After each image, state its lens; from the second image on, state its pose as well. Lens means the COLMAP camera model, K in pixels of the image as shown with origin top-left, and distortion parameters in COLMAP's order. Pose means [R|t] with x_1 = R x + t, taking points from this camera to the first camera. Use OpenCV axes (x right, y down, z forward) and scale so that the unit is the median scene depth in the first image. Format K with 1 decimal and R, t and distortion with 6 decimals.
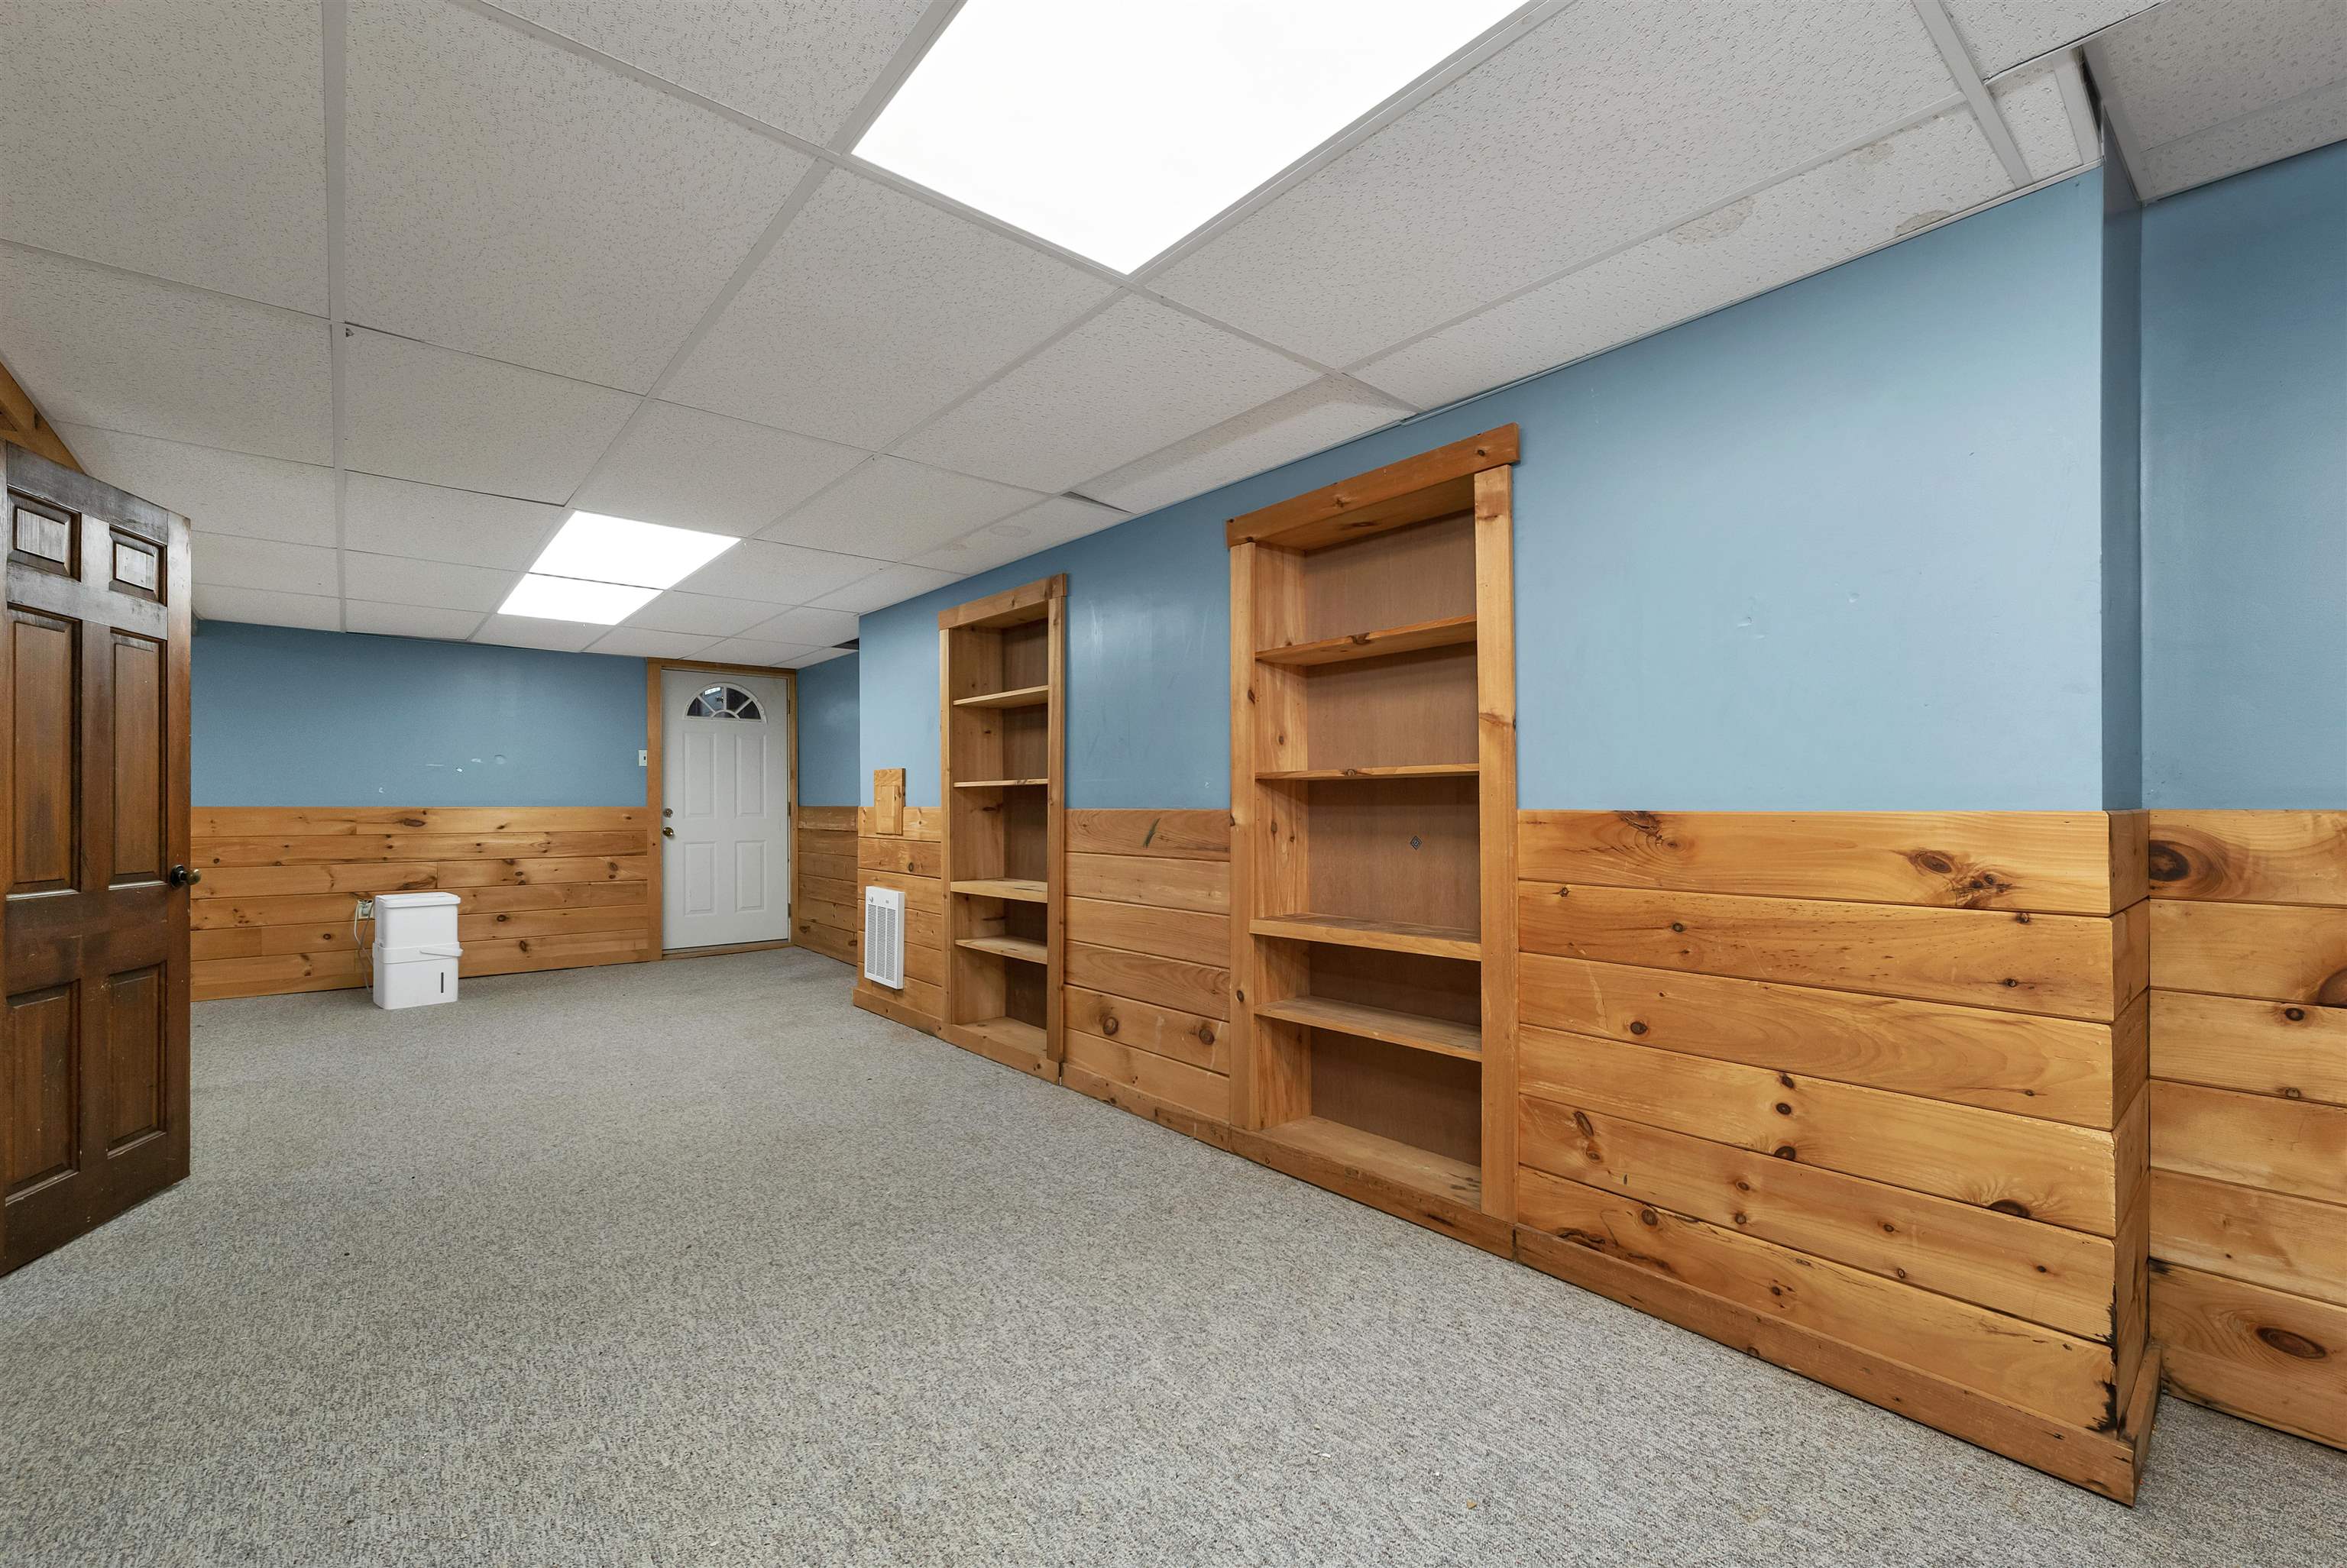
lens RADIAL K [[976.9, 0, 1166.8], [0, 976.9, 799.4], [0, 0, 1]] dist [-0.000643, 0.000310]
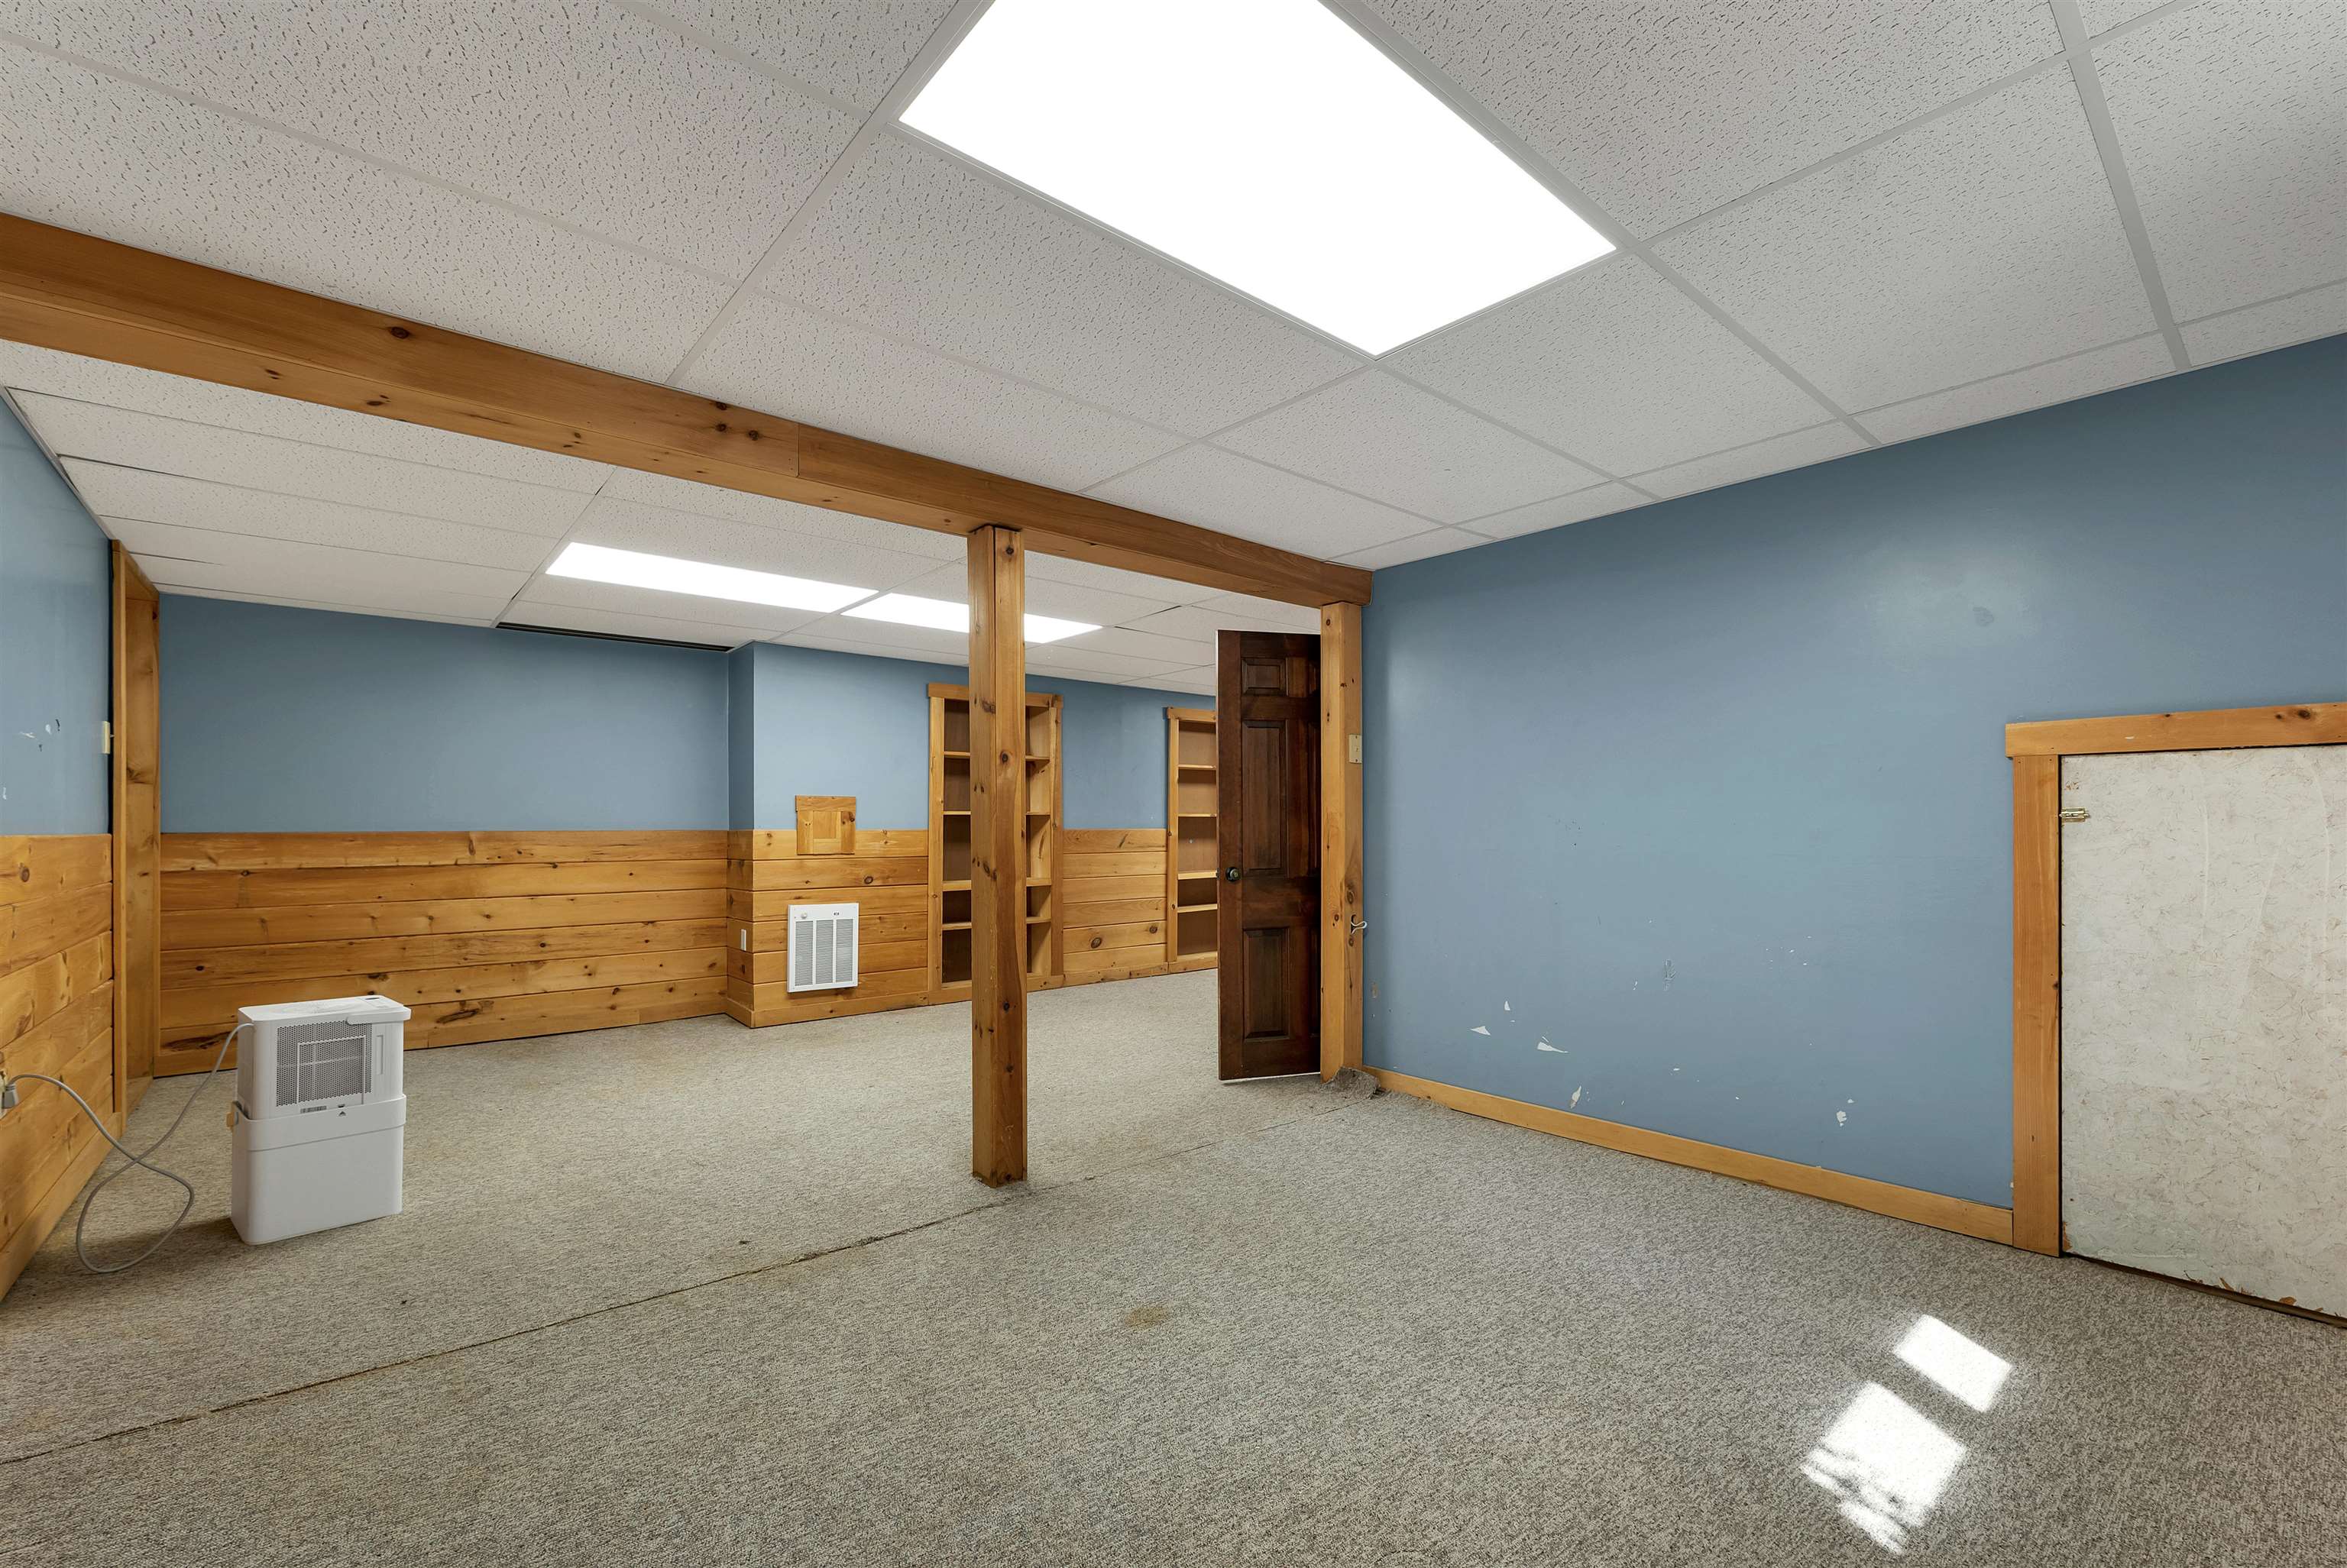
lens RADIAL K [[994.9, 0, 1171.6], [0, 994.9, 822.5], [0, 0, 1]] dist [-0.000548, 0.000133]
pose [[-0.007730, 0.004257, 0.999961, -1.658977], [-0.002615, 0.999987, -0.004278, 0.003160], [-0.999967, -0.002648, -0.007719, 0.717124]]
